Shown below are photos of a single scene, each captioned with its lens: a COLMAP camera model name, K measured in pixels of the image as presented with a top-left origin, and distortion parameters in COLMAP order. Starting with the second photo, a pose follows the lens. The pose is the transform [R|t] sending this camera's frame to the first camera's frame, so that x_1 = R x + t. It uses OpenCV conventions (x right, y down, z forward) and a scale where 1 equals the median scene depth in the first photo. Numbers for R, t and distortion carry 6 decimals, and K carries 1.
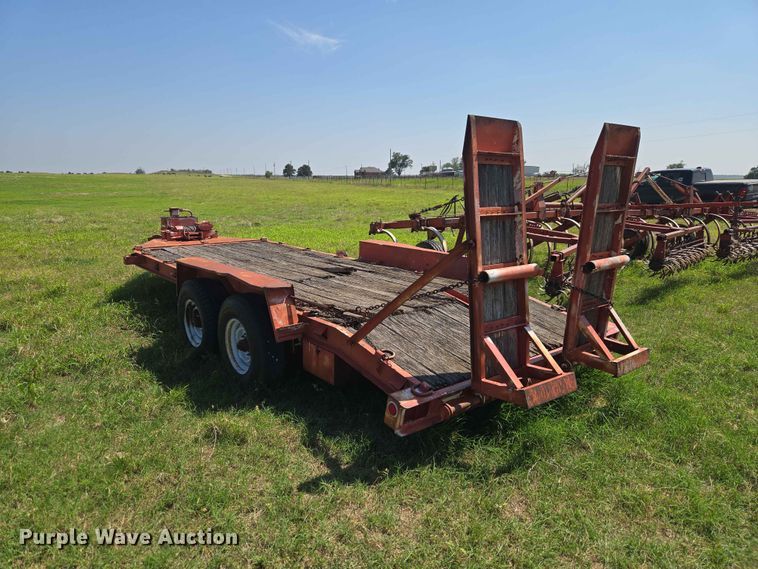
lens RADIAL K [[510.3, 0, 375.1], [0, 510.3, 289.4], [0, 0, 1]] dist [0.087897, -0.082515]
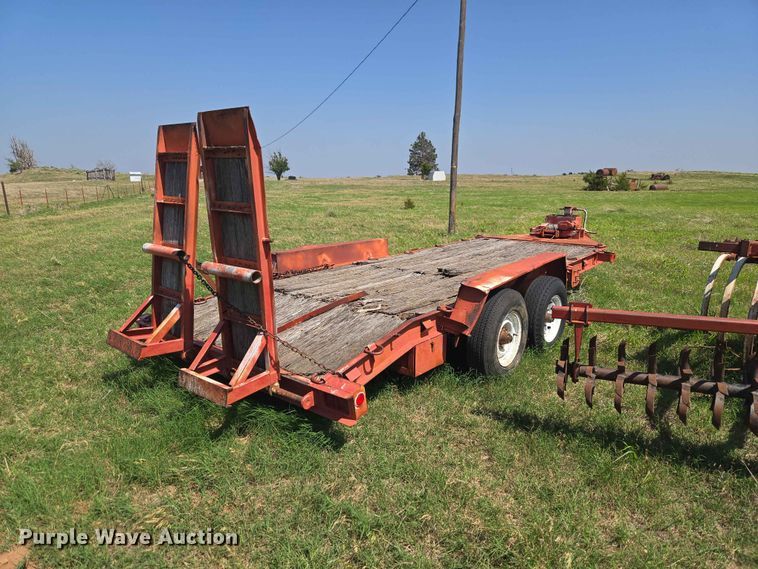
lens RADIAL K [[510.3, 0, 375.1], [0, 510.3, 289.4], [0, 0, 1]] dist [0.087897, -0.082515]
pose [[0.193310, 0.203948, -0.959706, 0.859067], [-0.206261, 0.964745, 0.163472, -0.136554], [0.959212, 0.166349, 0.228561, 0.671161]]
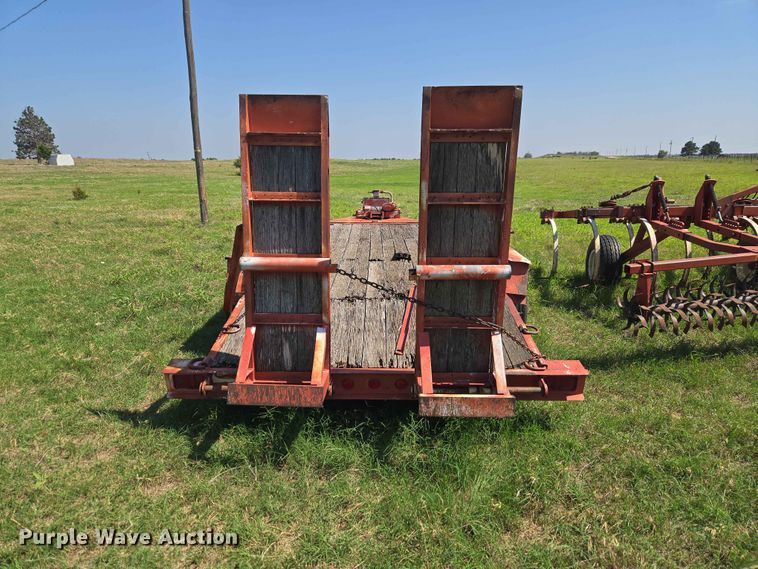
lens RADIAL K [[510.3, 0, 375.1], [0, 510.3, 289.4], [0, 0, 1]] dist [0.087897, -0.082515]
pose [[0.762755, 0.146355, -0.629908, 0.542192], [-0.126590, 0.989001, 0.076501, -0.042952], [0.634176, 0.021389, 0.772893, 0.216202]]
